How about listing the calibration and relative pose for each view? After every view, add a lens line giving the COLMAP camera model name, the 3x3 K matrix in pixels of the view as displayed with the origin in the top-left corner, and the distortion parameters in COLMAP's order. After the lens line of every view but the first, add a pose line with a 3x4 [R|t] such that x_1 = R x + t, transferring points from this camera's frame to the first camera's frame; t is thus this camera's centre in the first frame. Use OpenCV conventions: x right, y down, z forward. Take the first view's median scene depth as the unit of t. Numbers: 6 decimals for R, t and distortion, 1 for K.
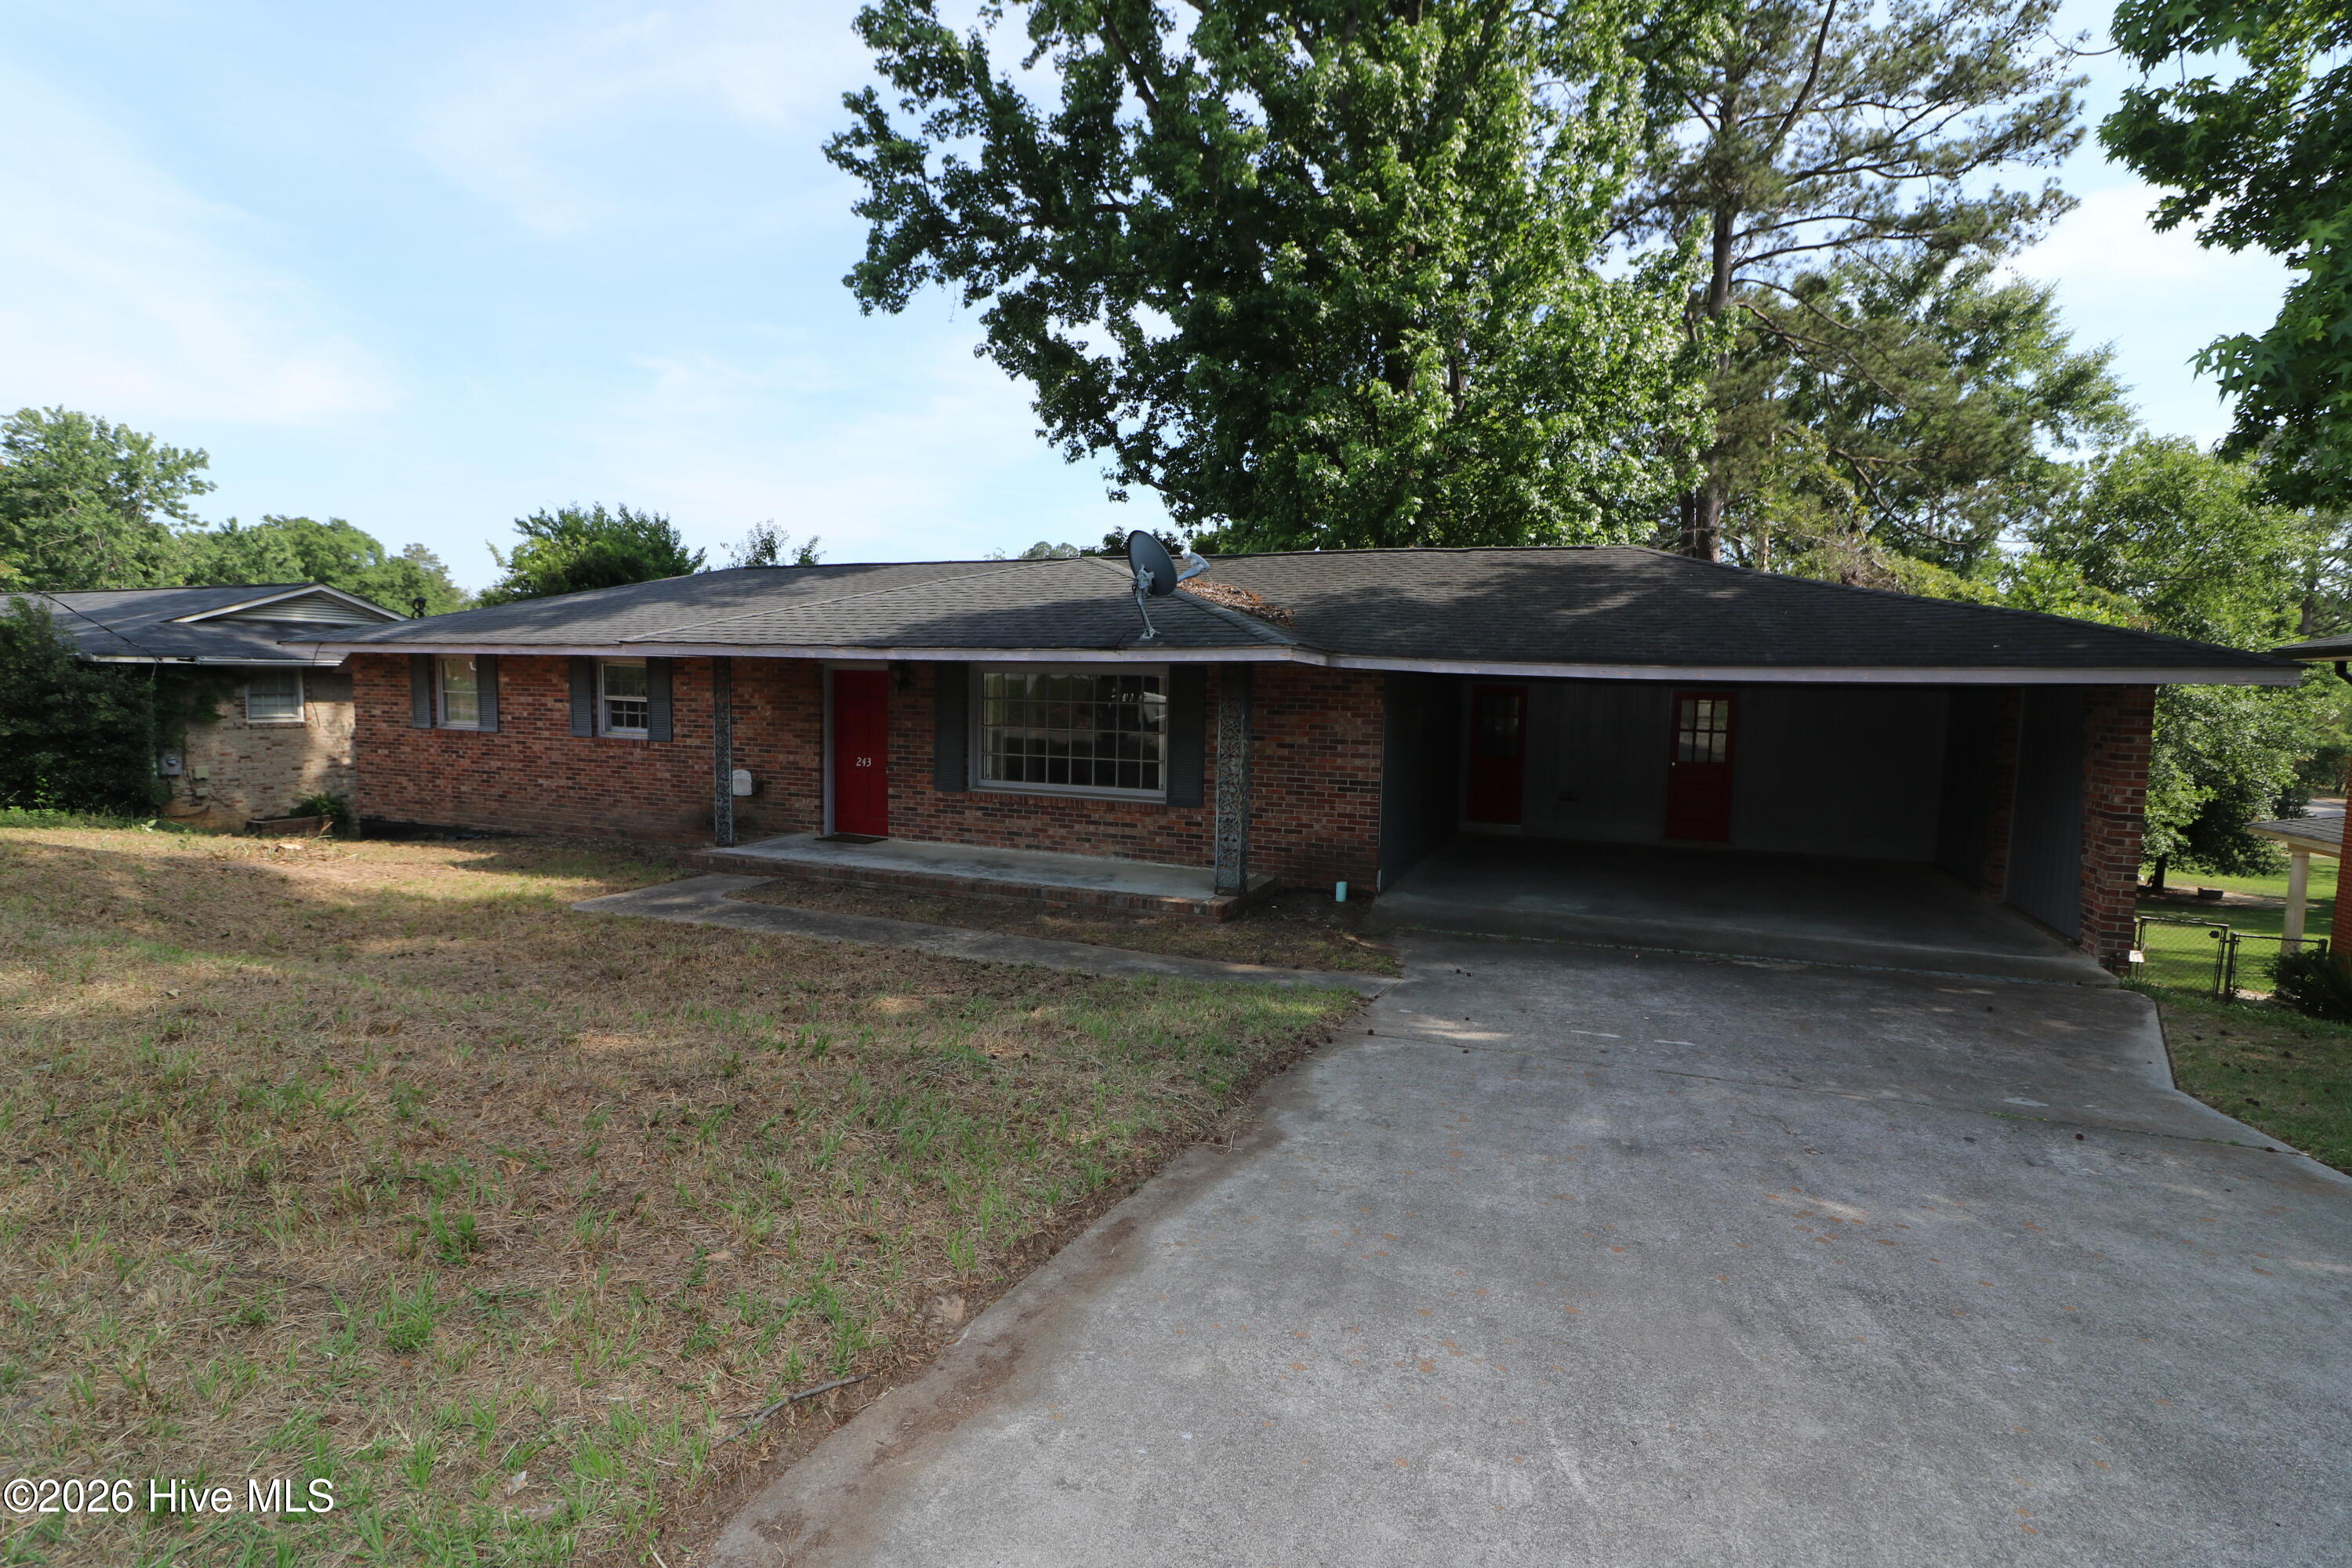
lens RADIAL K [[1108.2, 0, 1176.0], [0, 1108.2, 785.0], [0, 0, 1]] dist [-0.008873, -0.000900]
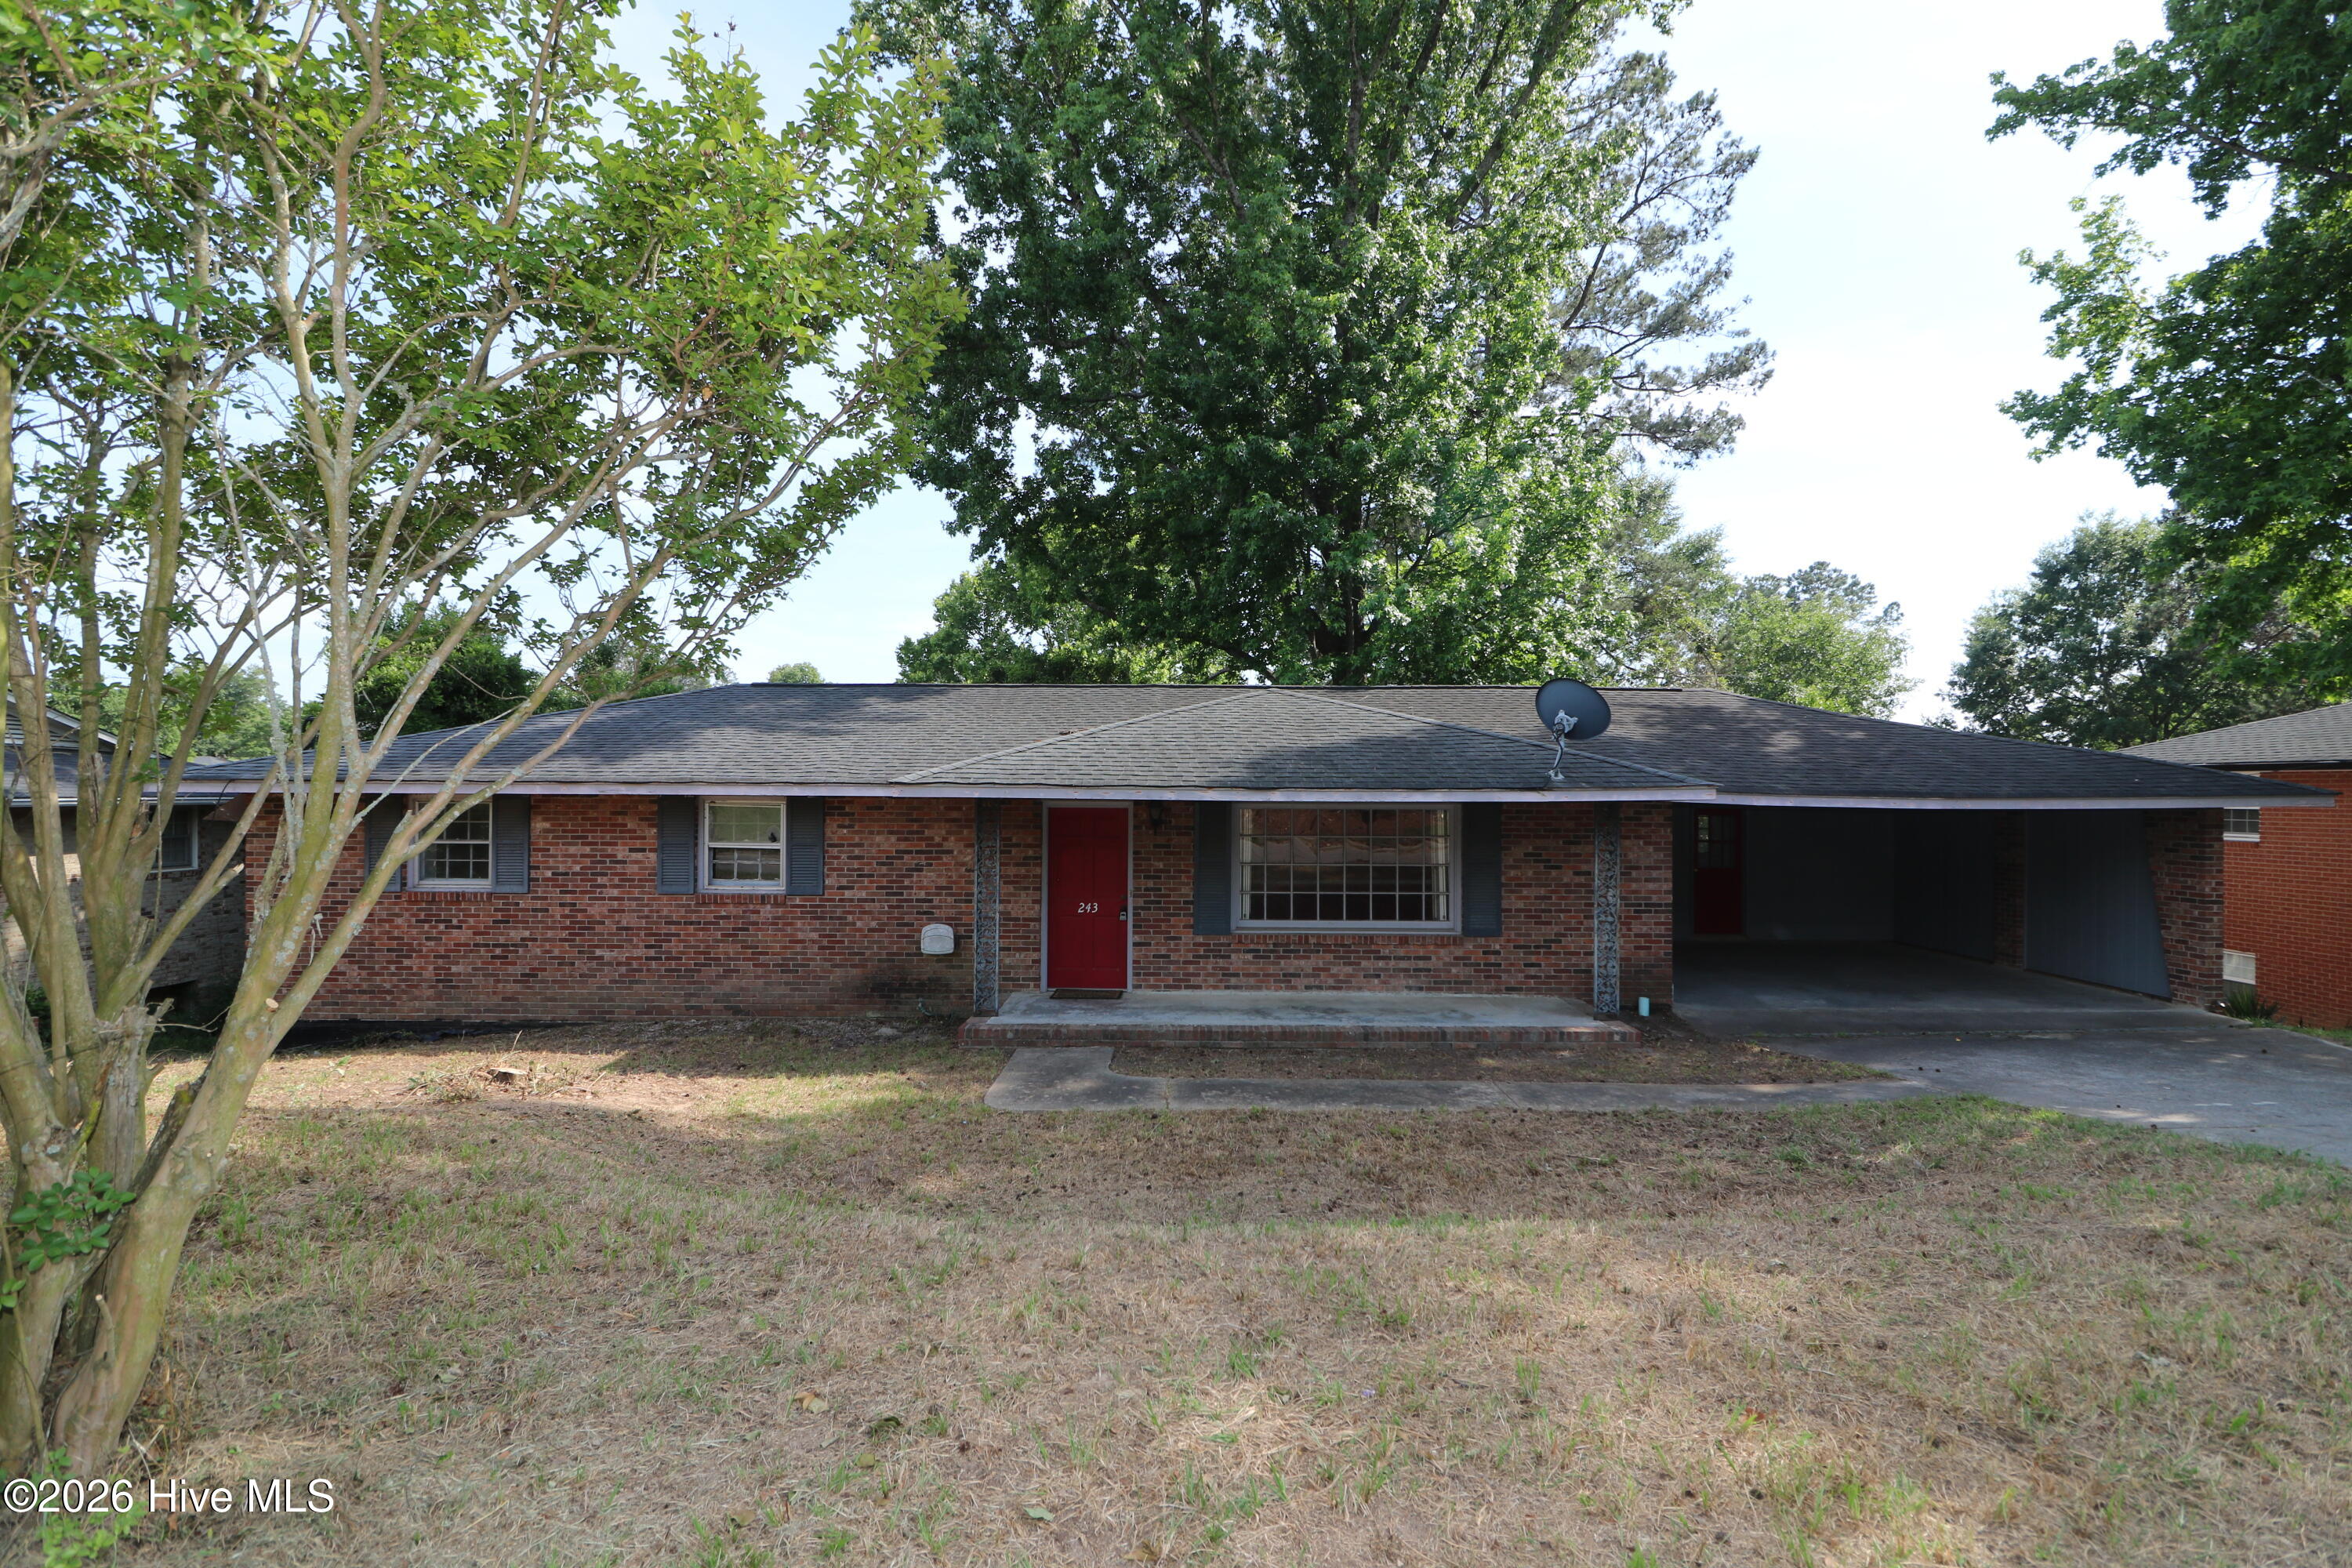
lens RADIAL K [[1108.2, 0, 1176.3], [0, 1108.2, 784.7], [0, 0, 1]] dist [-0.008873, -0.000900]
pose [[0.931932, -0.014366, 0.362349, -0.570451], [0.048677, 0.995128, -0.085738, -0.042051], [-0.359352, 0.097540, 0.928091, 0.122557]]
